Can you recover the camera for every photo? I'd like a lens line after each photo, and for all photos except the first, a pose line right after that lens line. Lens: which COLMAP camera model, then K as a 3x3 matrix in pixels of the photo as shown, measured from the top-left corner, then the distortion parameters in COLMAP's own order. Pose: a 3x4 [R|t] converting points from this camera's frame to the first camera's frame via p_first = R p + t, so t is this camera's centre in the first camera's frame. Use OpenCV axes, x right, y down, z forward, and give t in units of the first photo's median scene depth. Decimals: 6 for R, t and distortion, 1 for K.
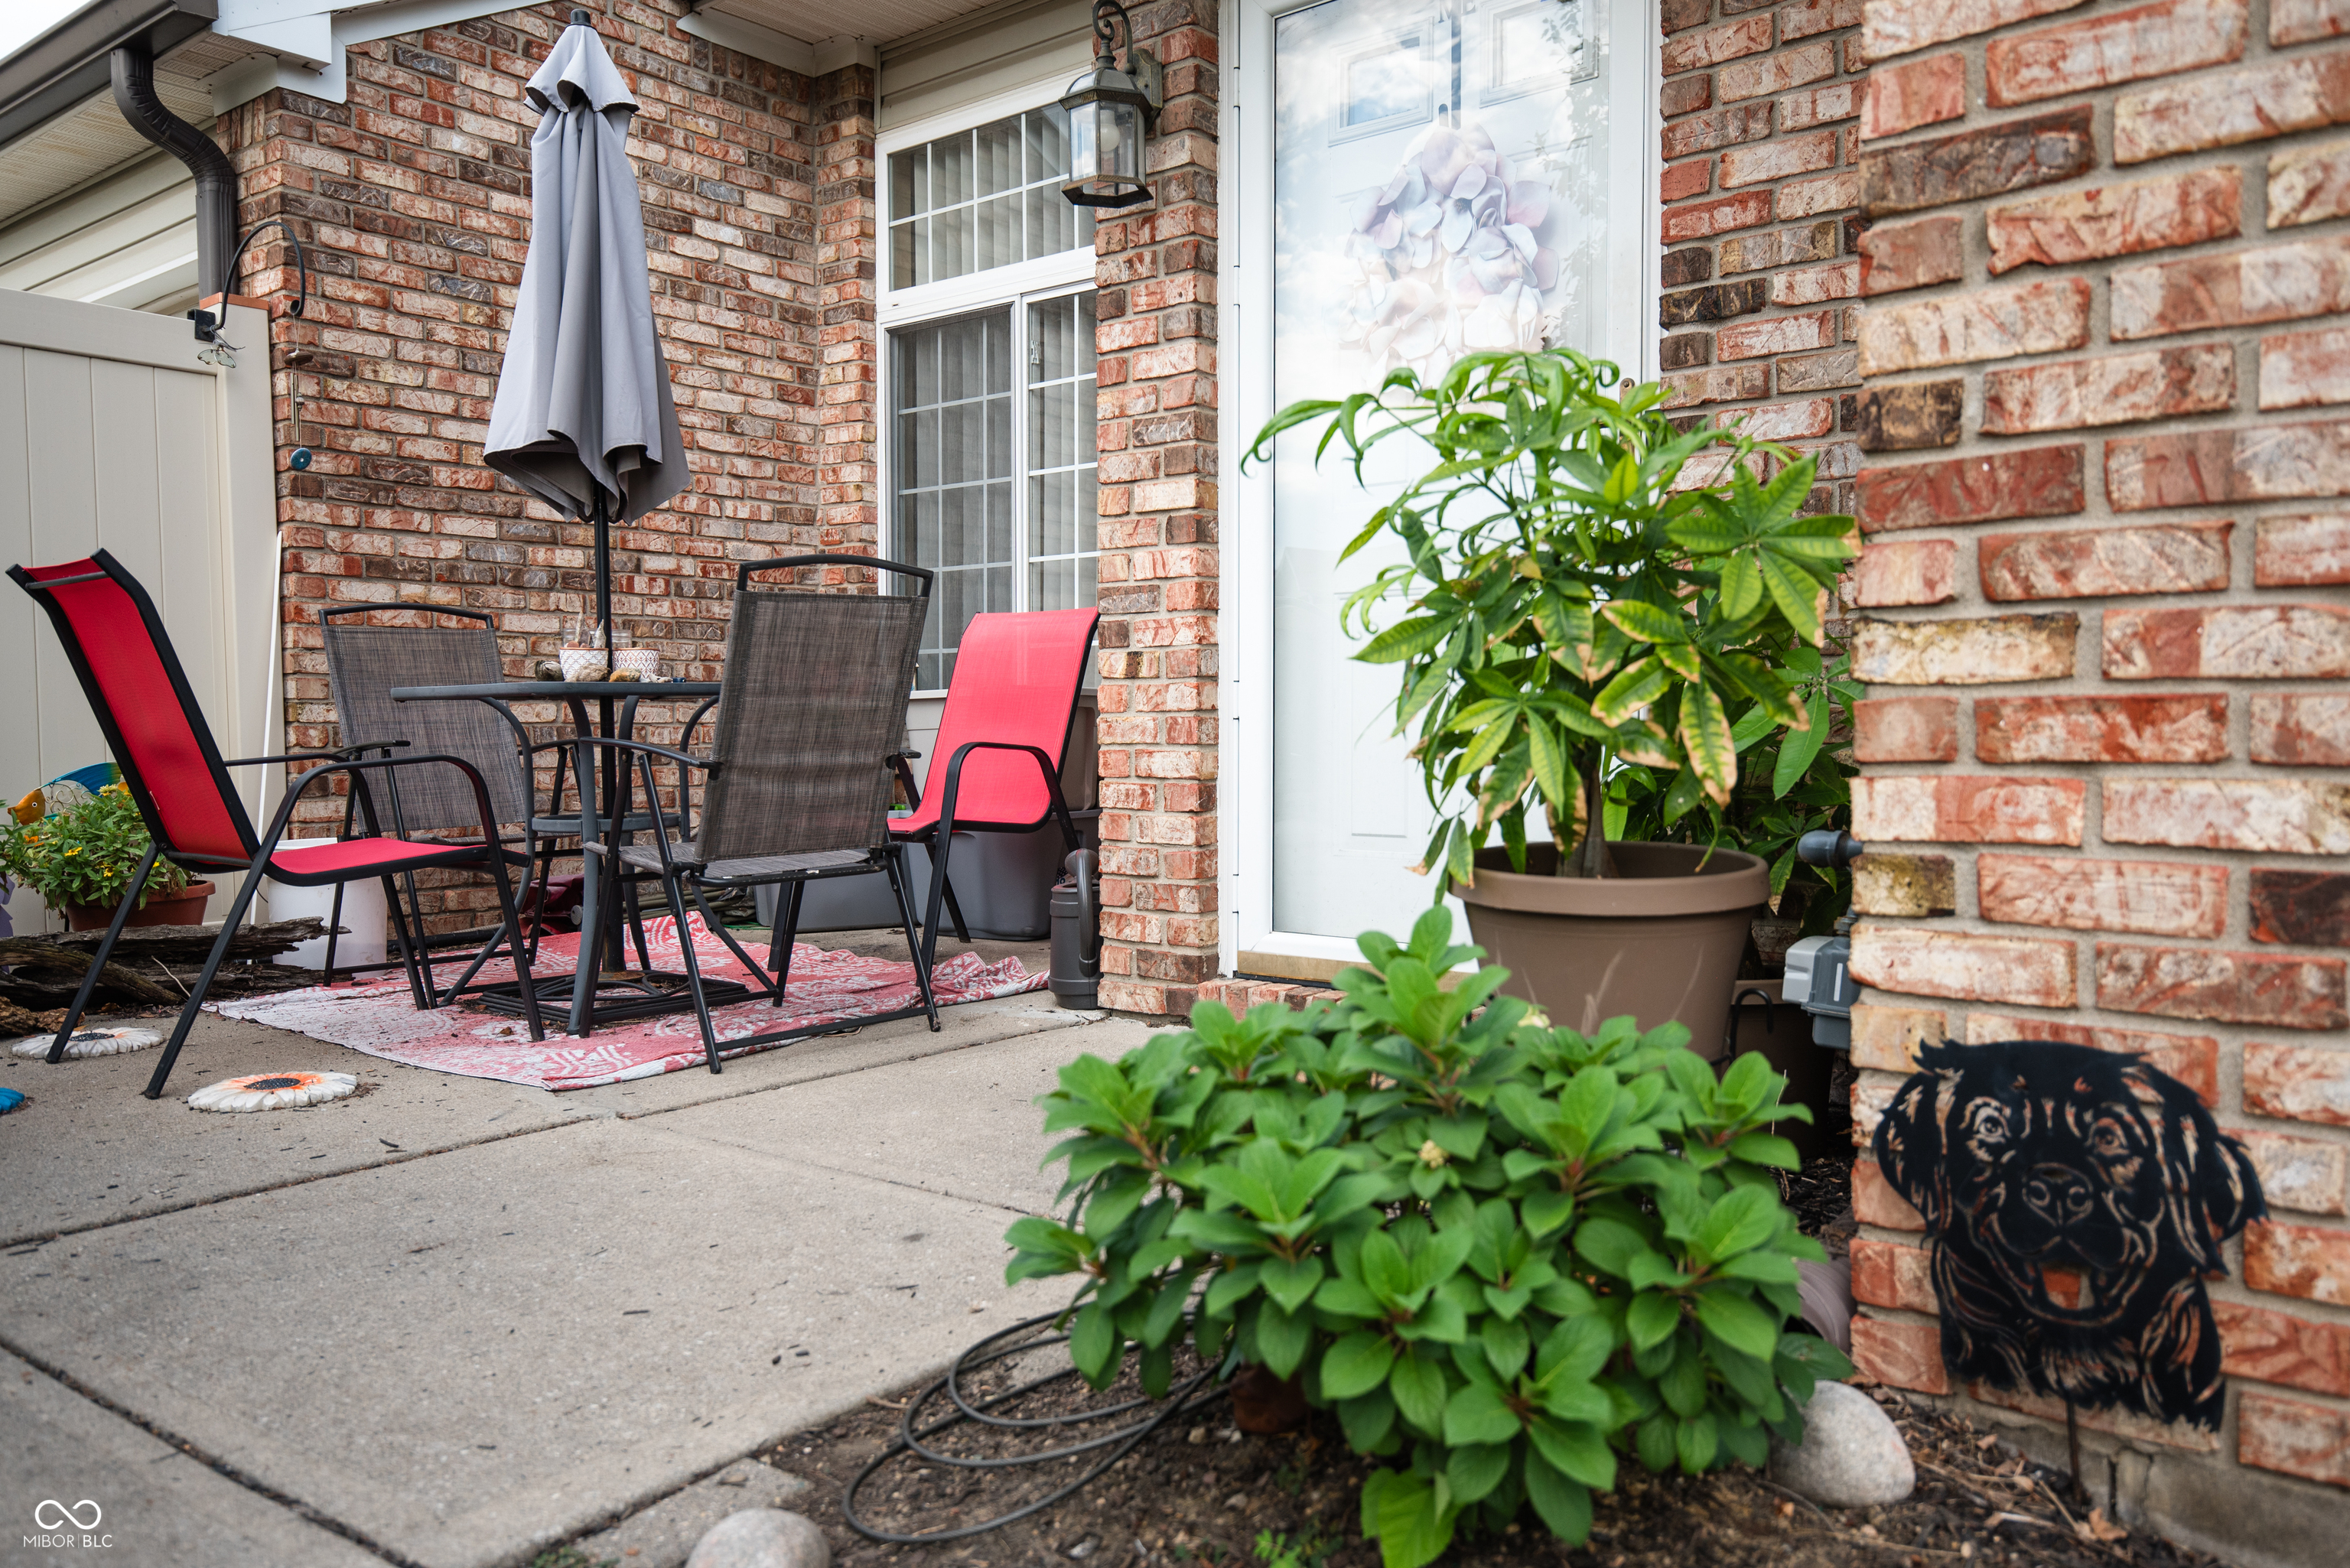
lens RADIAL K [[1709.8, 0, 1179.9], [0, 1709.8, 679.3], [0, 0, 1]] dist [0.022238, -0.000950]
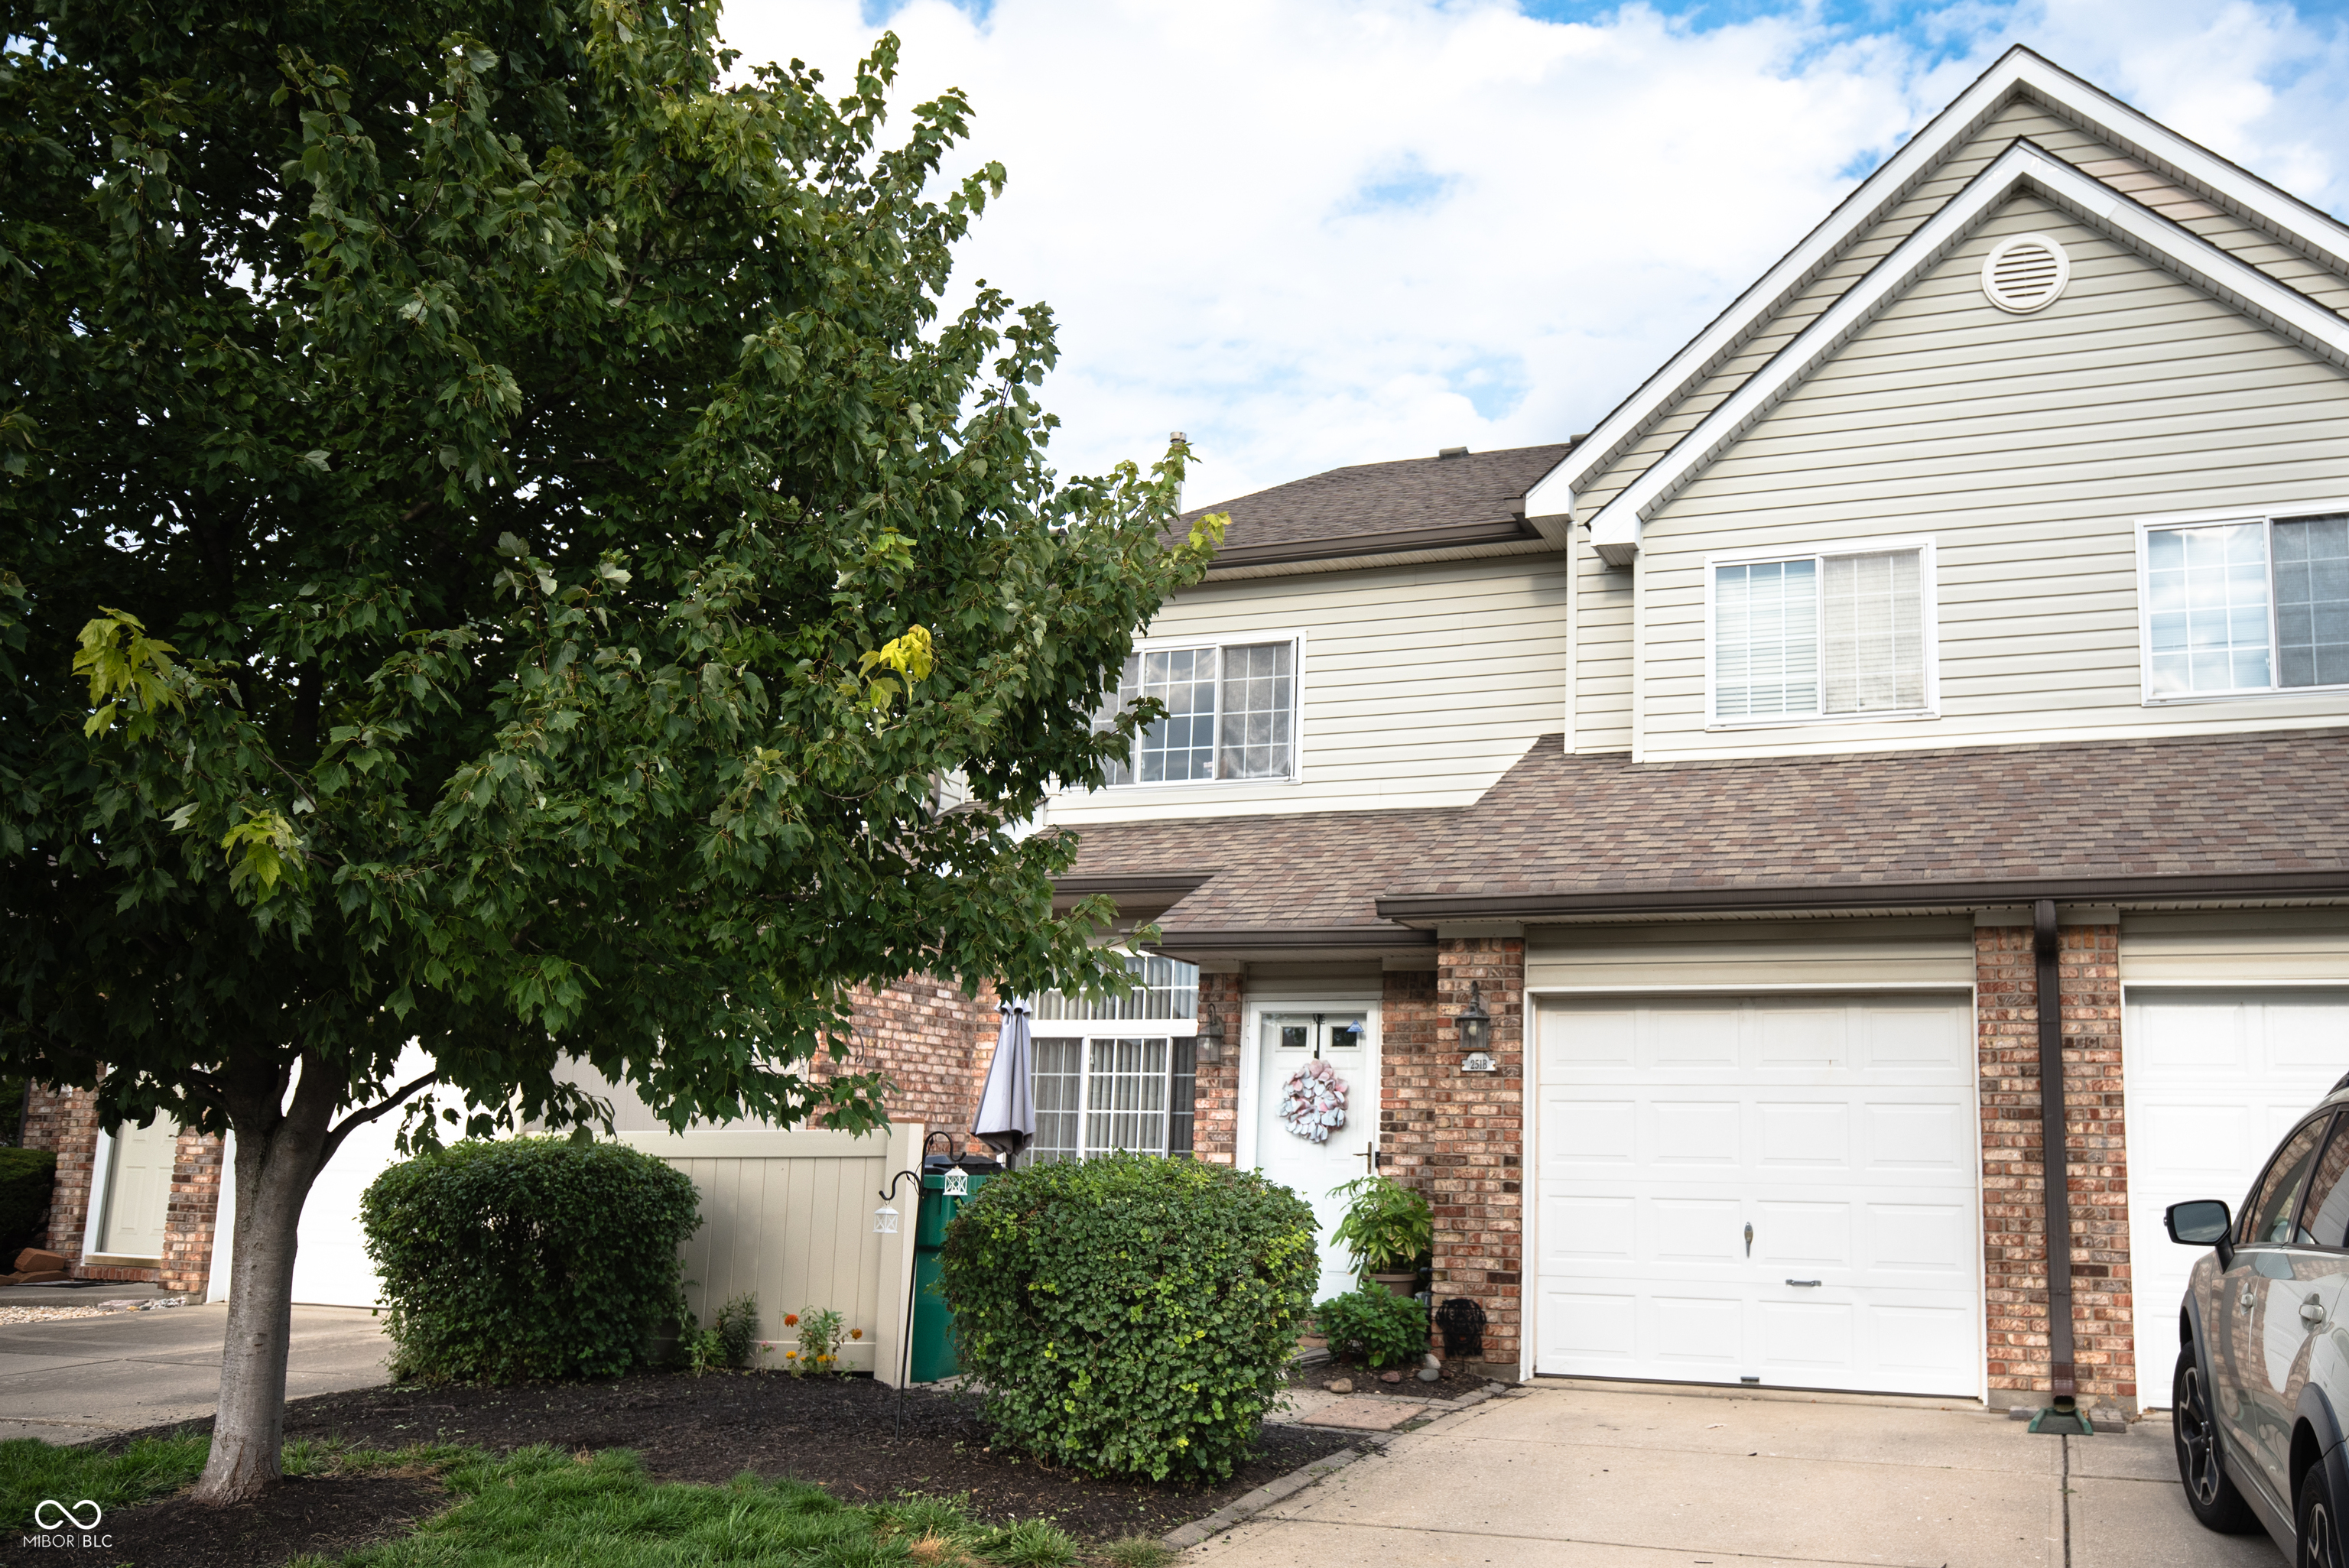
lens RADIAL K [[2152.4, 0, 1174.5], [0, 2152.4, 784.0], [0, 0, 1]] dist [0.000412, -0.000039]
pose [[0.959716, 0.065742, 0.273172, -1.551566], [-0.026837, 0.989245, -0.143786, -0.278941], [-0.279687, 0.130662, 0.951158, -3.601265]]
